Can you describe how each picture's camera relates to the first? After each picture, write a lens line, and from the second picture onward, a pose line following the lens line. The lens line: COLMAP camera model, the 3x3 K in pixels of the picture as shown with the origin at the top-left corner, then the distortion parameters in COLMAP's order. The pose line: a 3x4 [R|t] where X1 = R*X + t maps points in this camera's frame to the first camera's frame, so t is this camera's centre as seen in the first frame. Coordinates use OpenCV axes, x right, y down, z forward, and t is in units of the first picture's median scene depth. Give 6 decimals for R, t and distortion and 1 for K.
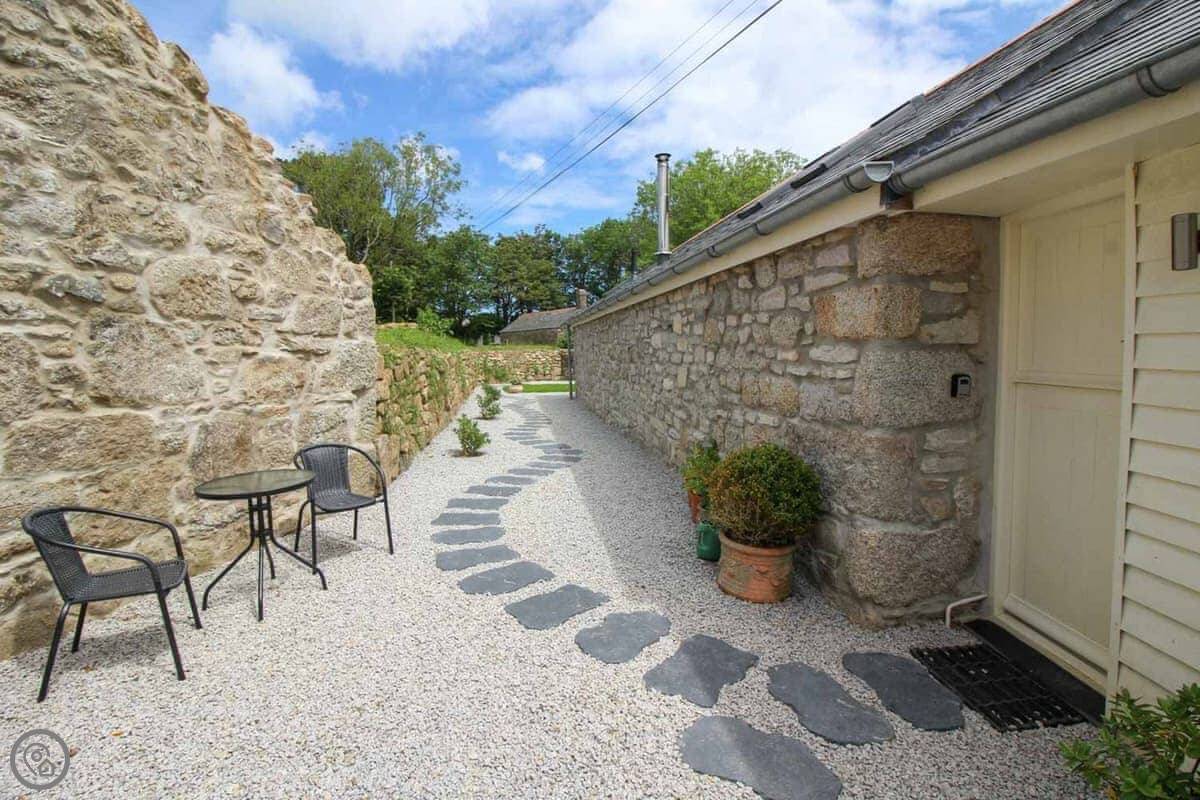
lens RADIAL K [[568.1, 0, 596.0], [0, 568.1, 383.7], [0, 0, 1]] dist [-0.002129, -0.009916]
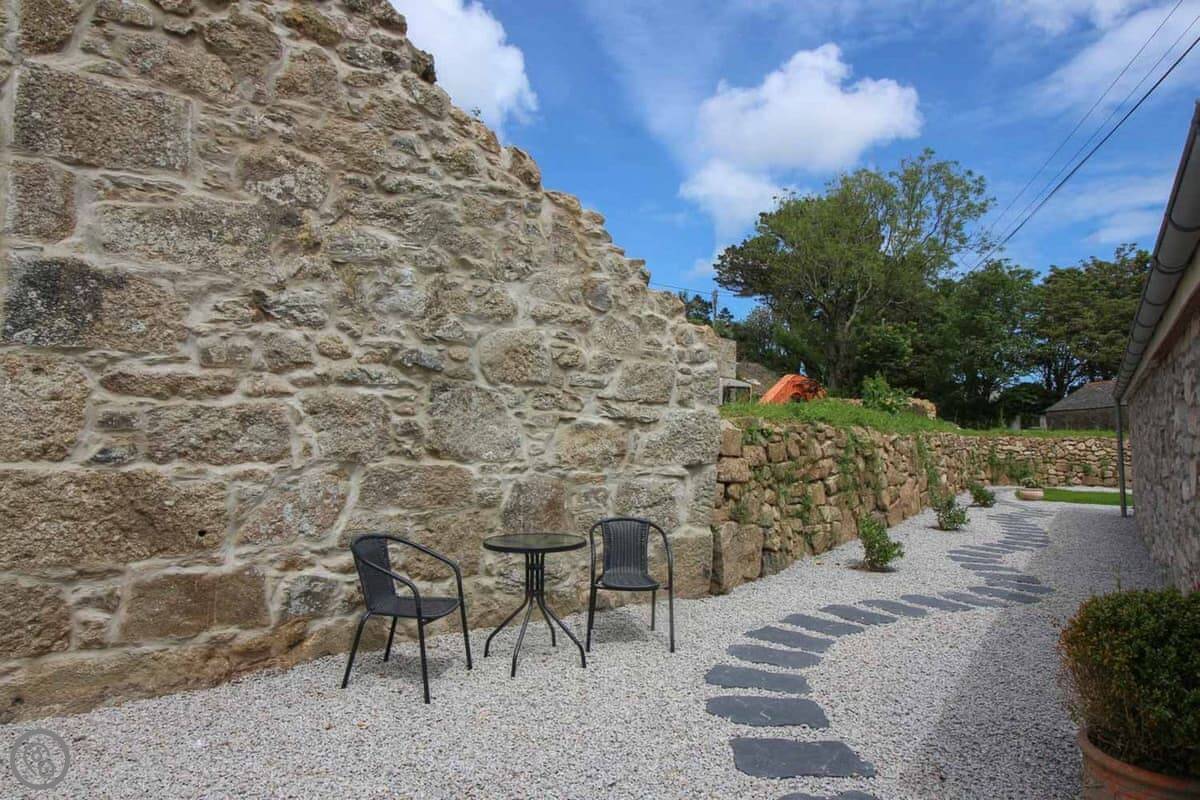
lens RADIAL K [[750.2, 0, 607.5], [0, 750.2, 383.2], [0, 0, 1]] dist [0.013542, -0.007276]
pose [[0.751815, -0.016554, -0.659166, 0.327729], [-0.067171, 0.992561, -0.101539, 0.015319], [0.655943, 0.120615, 0.745111, 0.032120]]
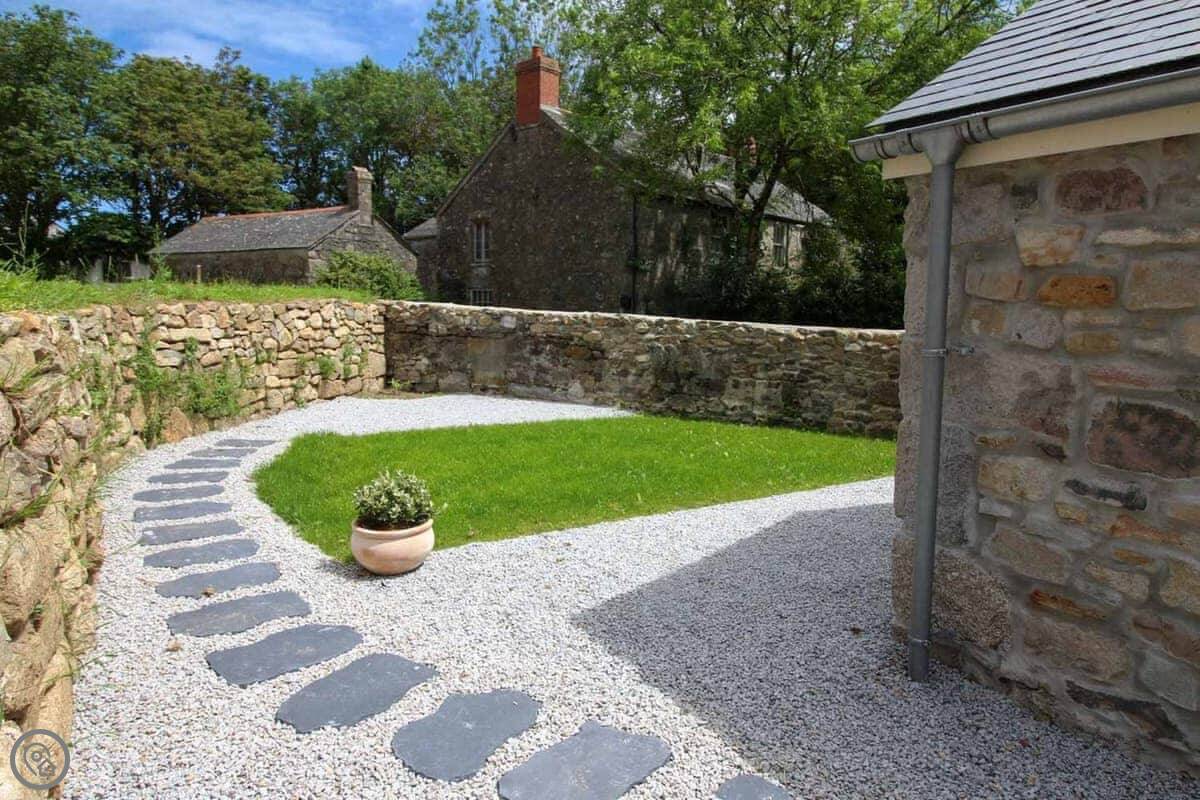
lens RADIAL K [[750.2, 0, 607.2], [0, 750.2, 377.0], [0, 0, 1]] dist [0.013542, -0.007276]
pose [[0.921401, -0.009914, 0.388488, -0.810869], [-0.006465, 0.999145, 0.040831, -0.238703], [-0.388560, -0.040134, 0.920549, 3.706028]]
